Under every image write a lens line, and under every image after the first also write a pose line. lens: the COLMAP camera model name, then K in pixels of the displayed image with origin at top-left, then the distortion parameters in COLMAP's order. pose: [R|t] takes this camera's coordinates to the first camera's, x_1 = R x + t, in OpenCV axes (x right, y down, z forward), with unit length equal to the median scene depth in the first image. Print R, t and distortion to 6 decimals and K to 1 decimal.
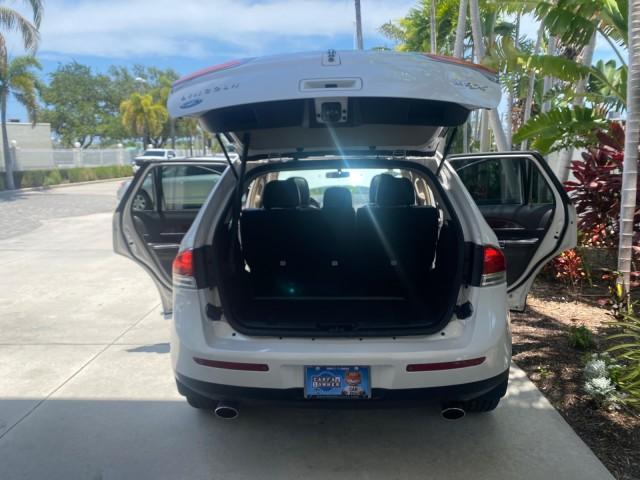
lens RADIAL K [[495.6, 0, 321.5], [0, 495.6, 241.2], [0, 0, 1]] dist [0.000840, -0.002861]
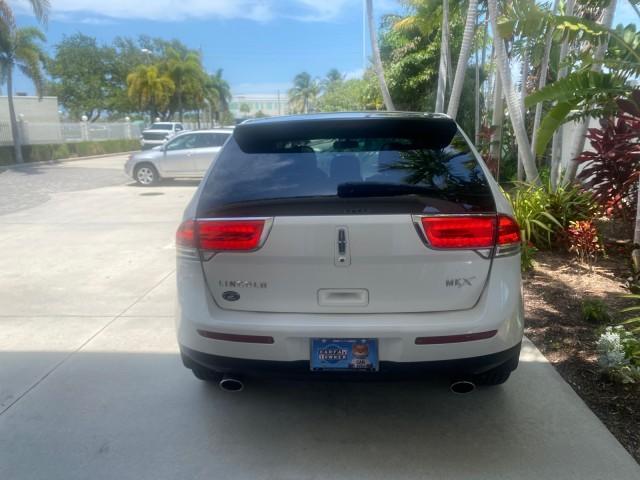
lens RADIAL K [[495.6, 0, 321.5], [0, 495.6, 241.2], [0, 0, 1]] dist [0.000840, -0.002861]
pose [[0.999834, -0.000804, -0.018198, 0.002128], [0.001753, 0.998633, 0.052237, 0.003996], [0.018131, -0.052260, 0.998469, 0.014872]]
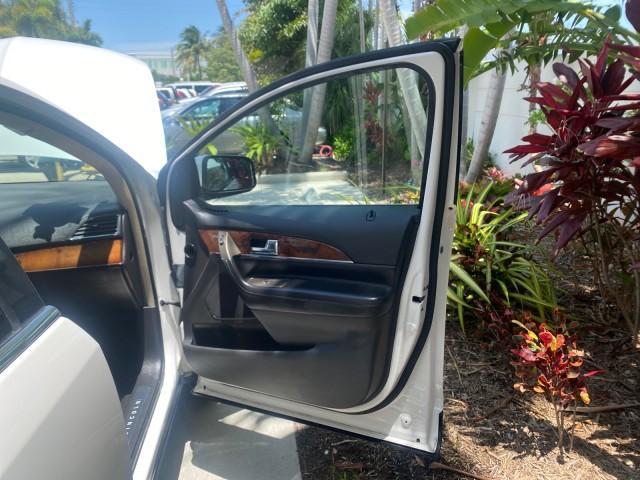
lens RADIAL K [[495.6, 0, 321.5], [0, 495.6, 241.2], [0, 0, 1]] dist [0.000840, -0.002861]
pose [[0.986552, -0.058760, 0.152520, 0.240992], [0.038952, 0.990780, 0.129759, -0.088289], [-0.158738, -0.122073, 0.979745, 0.578943]]
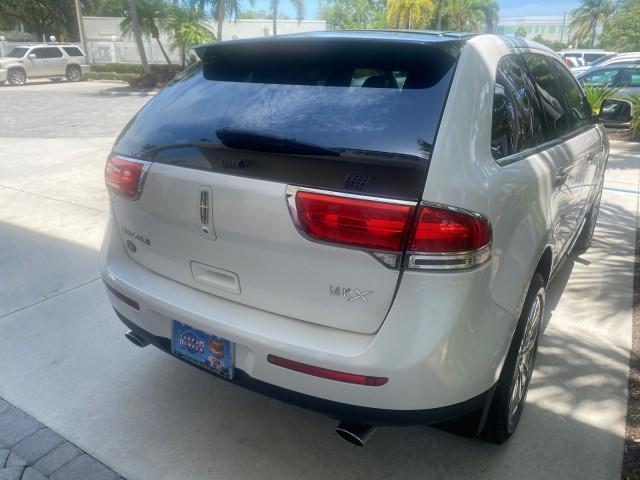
lens RADIAL K [[495.6, 0, 321.5], [0, 495.6, 241.2], [0, 0, 1]] dist [0.000840, -0.002861]
pose [[0.863467, 0.191403, -0.466679, 0.210536], [-0.101470, 0.972206, 0.210995, -0.024536], [0.494093, -0.134833, 0.858890, 0.177847]]
